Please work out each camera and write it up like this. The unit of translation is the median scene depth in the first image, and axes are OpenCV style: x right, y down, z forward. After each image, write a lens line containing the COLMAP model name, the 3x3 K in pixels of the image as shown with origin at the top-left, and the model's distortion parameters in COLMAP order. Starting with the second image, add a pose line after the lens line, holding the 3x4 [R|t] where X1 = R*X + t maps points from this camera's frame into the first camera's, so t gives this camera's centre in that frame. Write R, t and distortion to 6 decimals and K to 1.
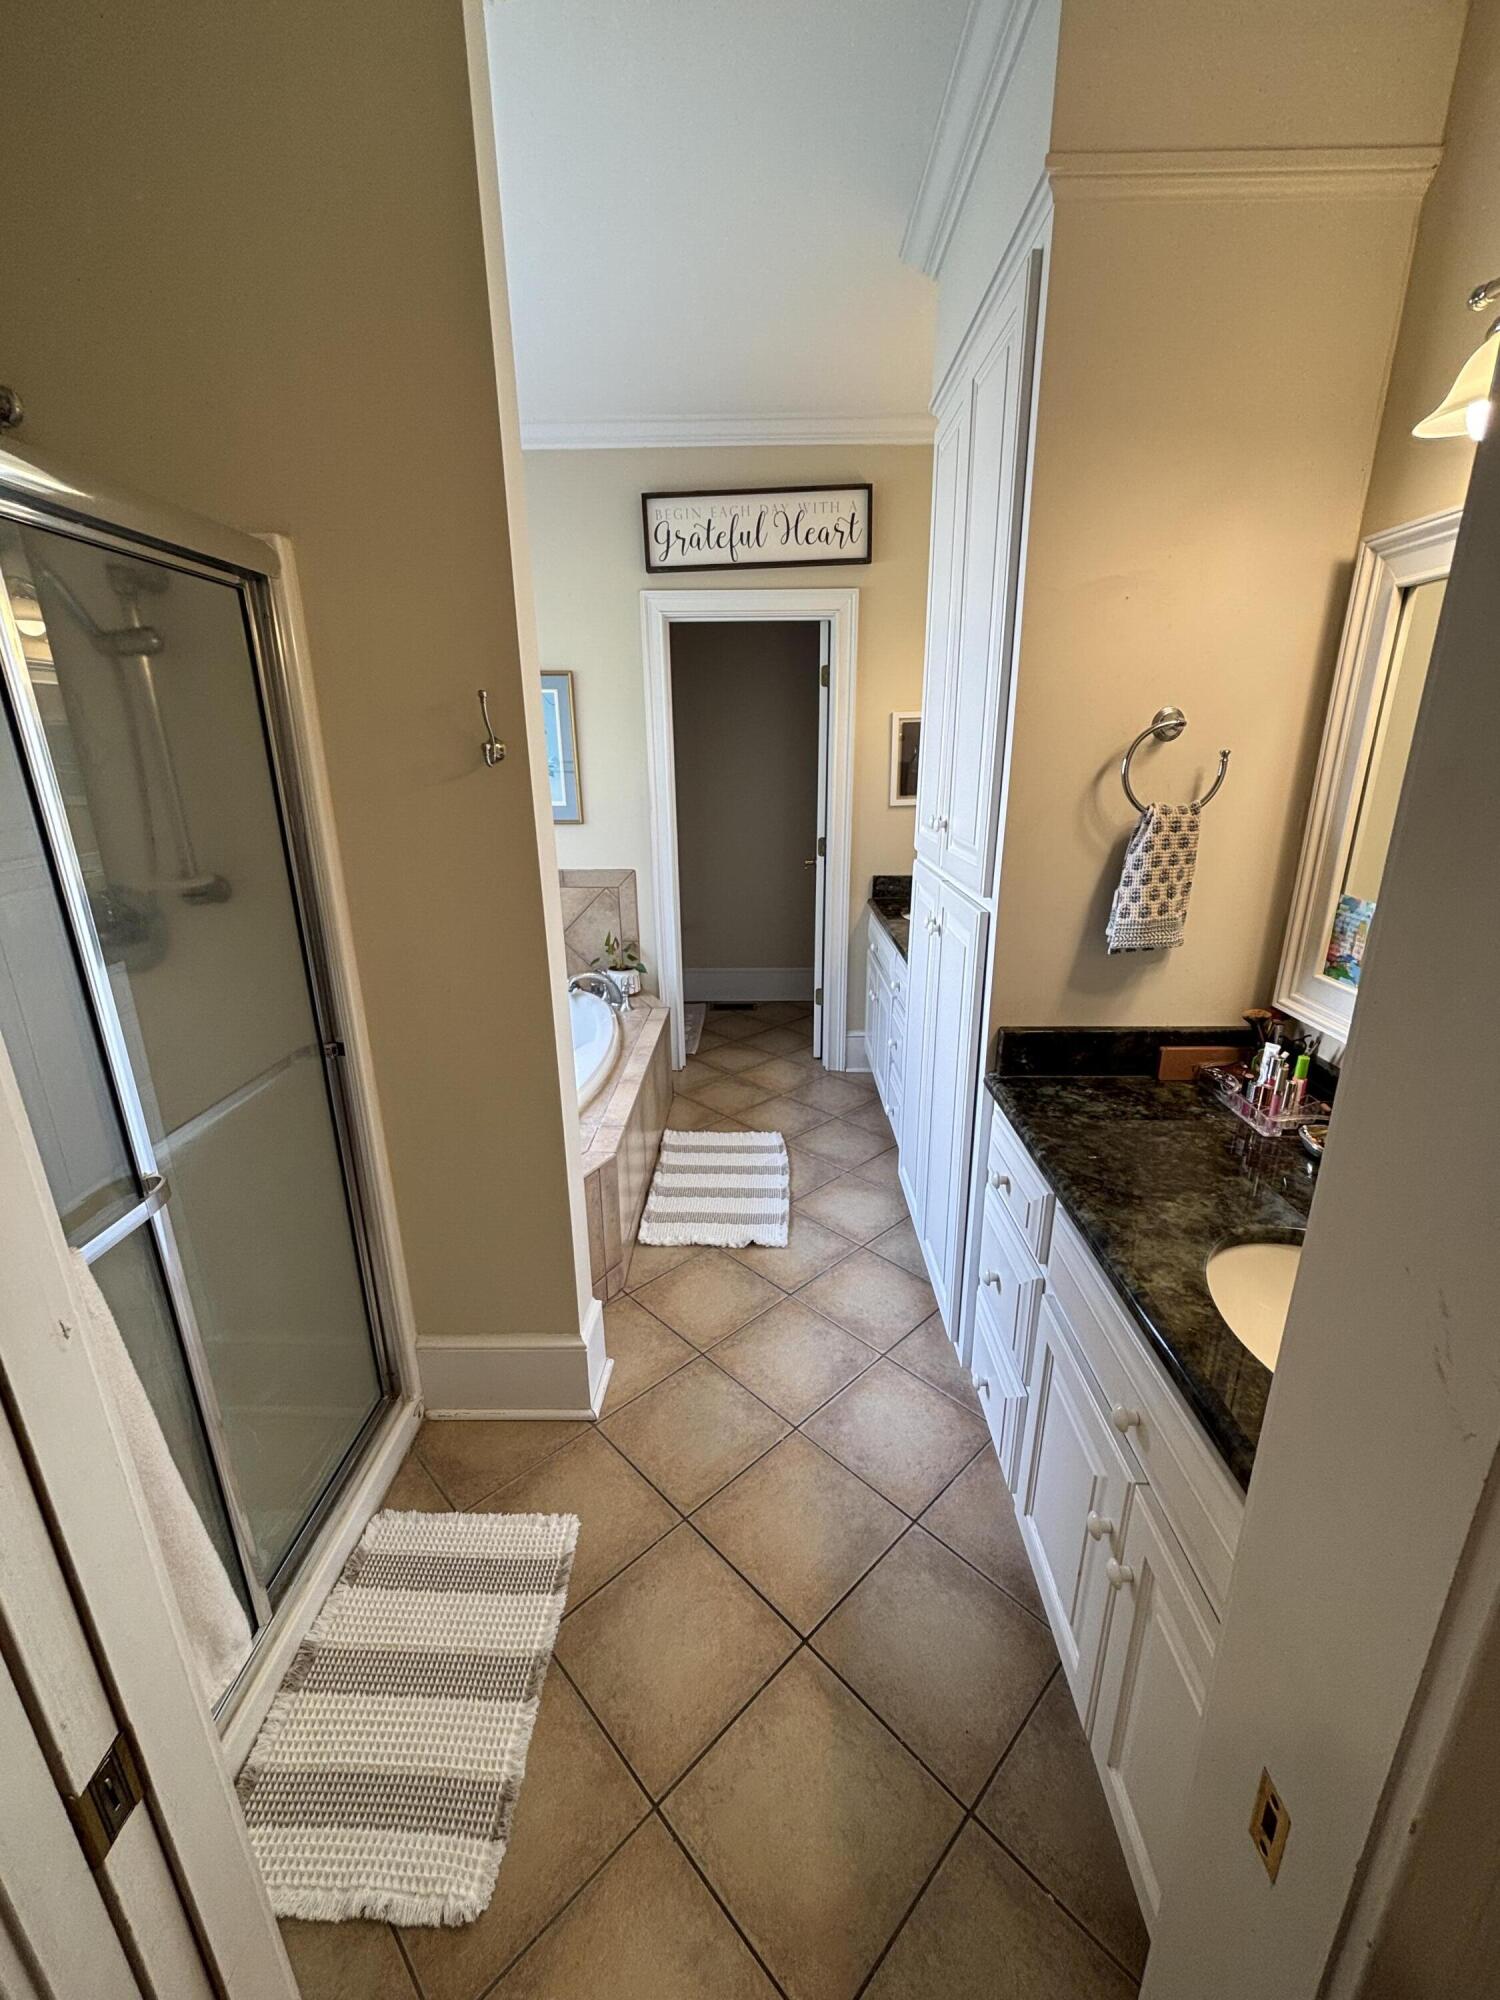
lens RADIAL K [[808.7, 0, 747.8], [0, 808.7, 1000.9], [0, 0, 1]] dist [-0.000283, -0.000025]
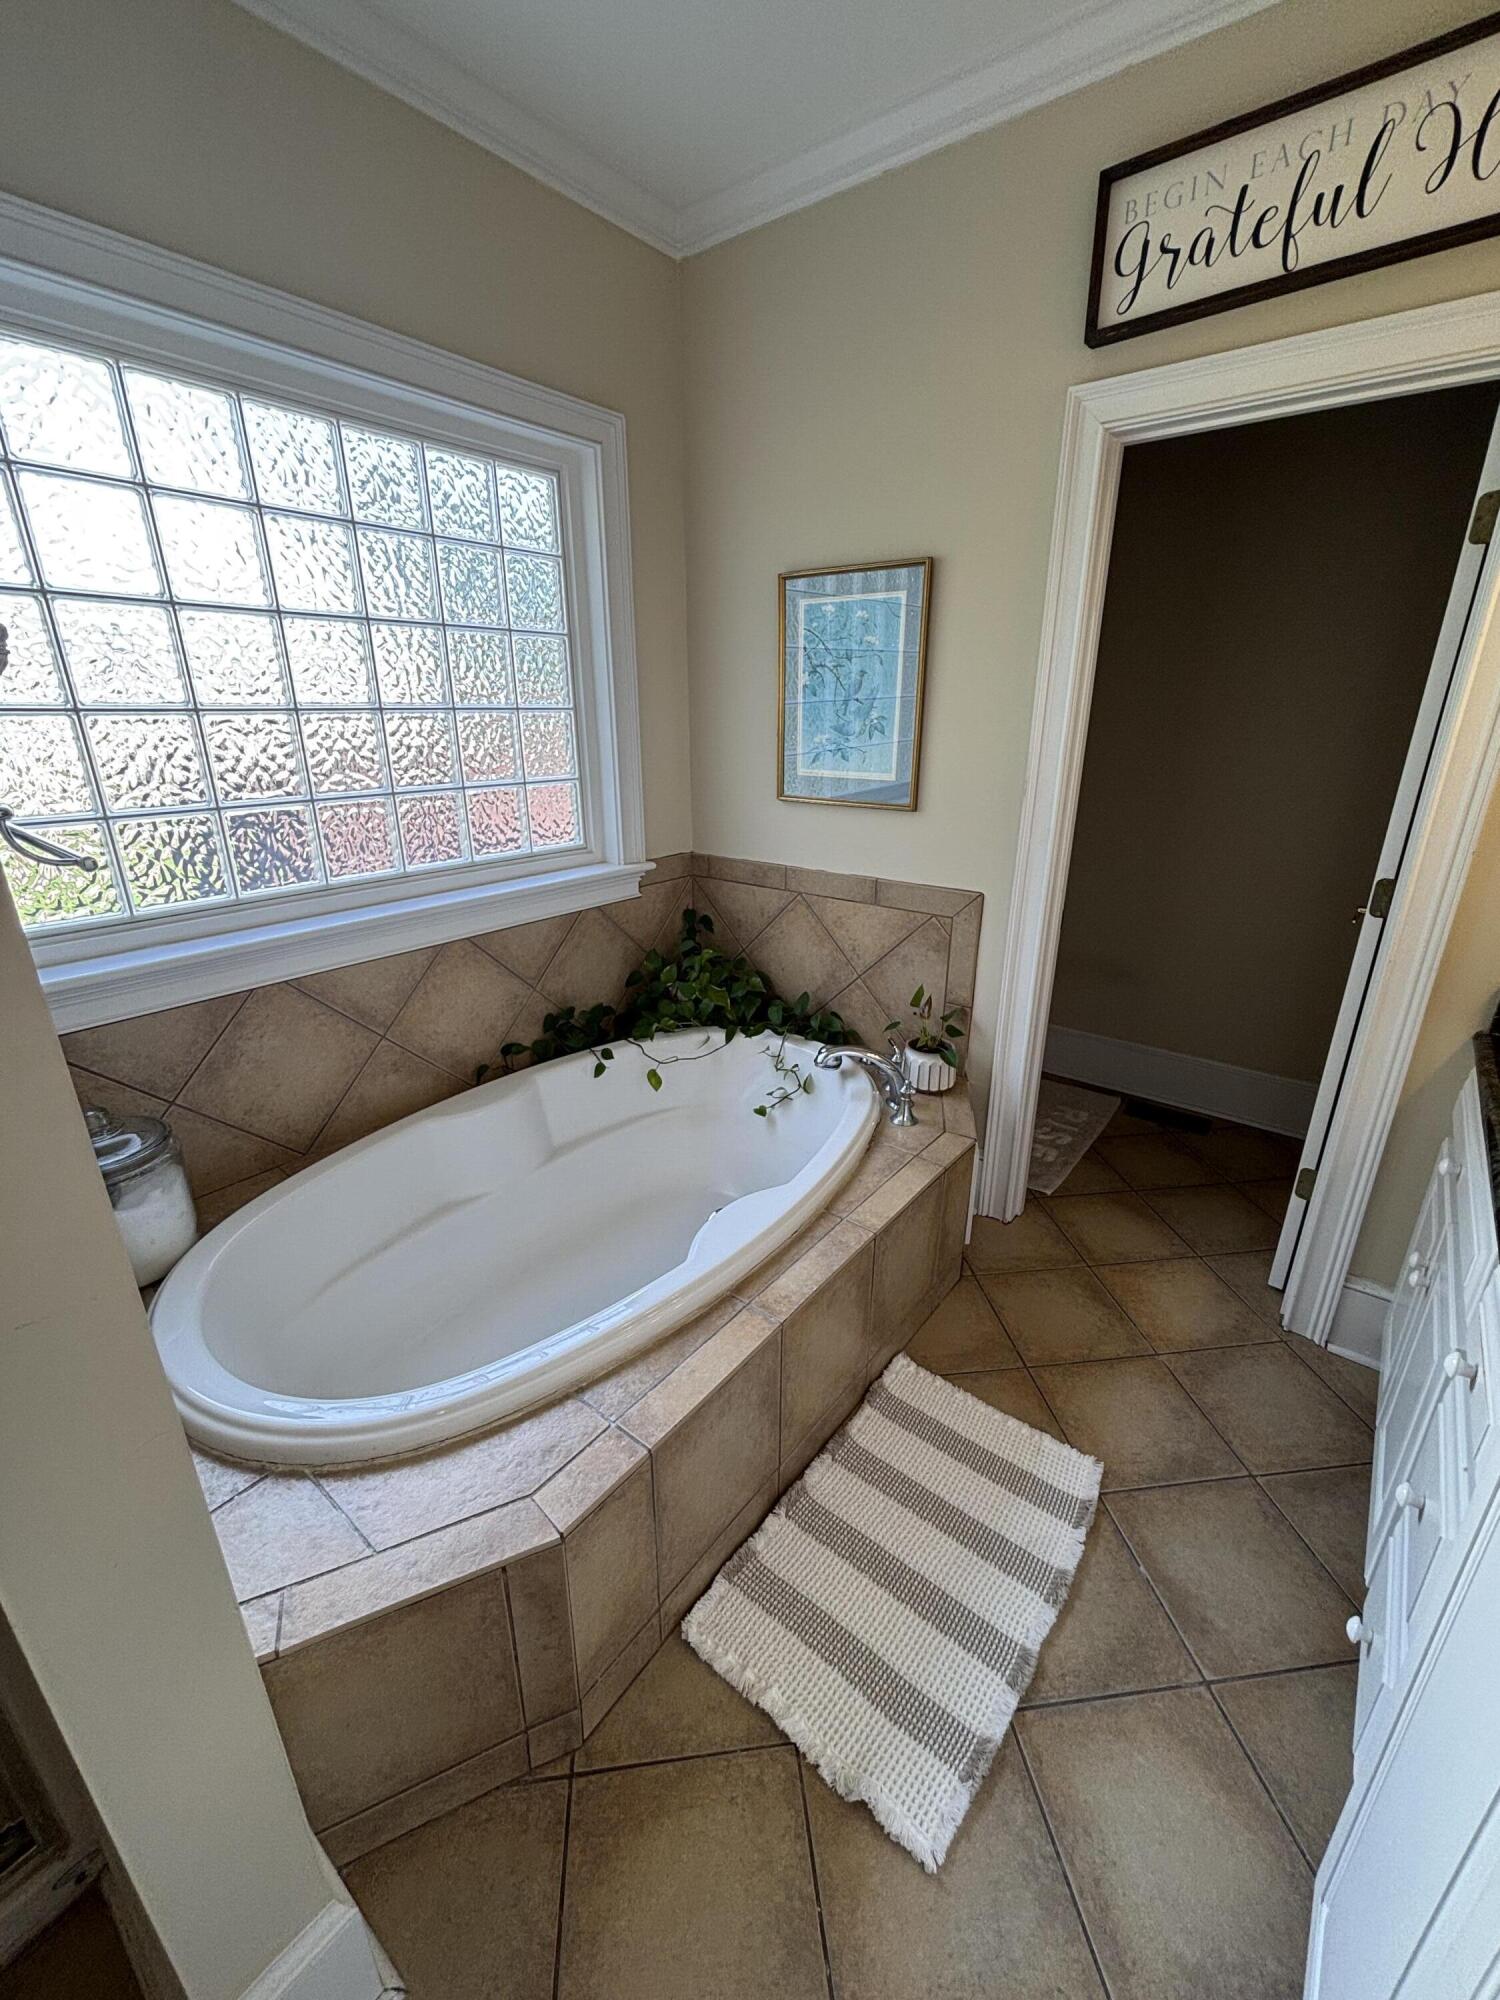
lens RADIAL K [[808.7, 0, 756.6], [0, 808.7, 998.8], [0, 0, 1]] dist [-0.000283, -0.000025]
pose [[0.800462, 0.210039, -0.561377, 0.085891], [-0.184095, 0.977473, 0.103223, -0.126860], [0.570412, 0.020721, 0.821098, 0.449064]]
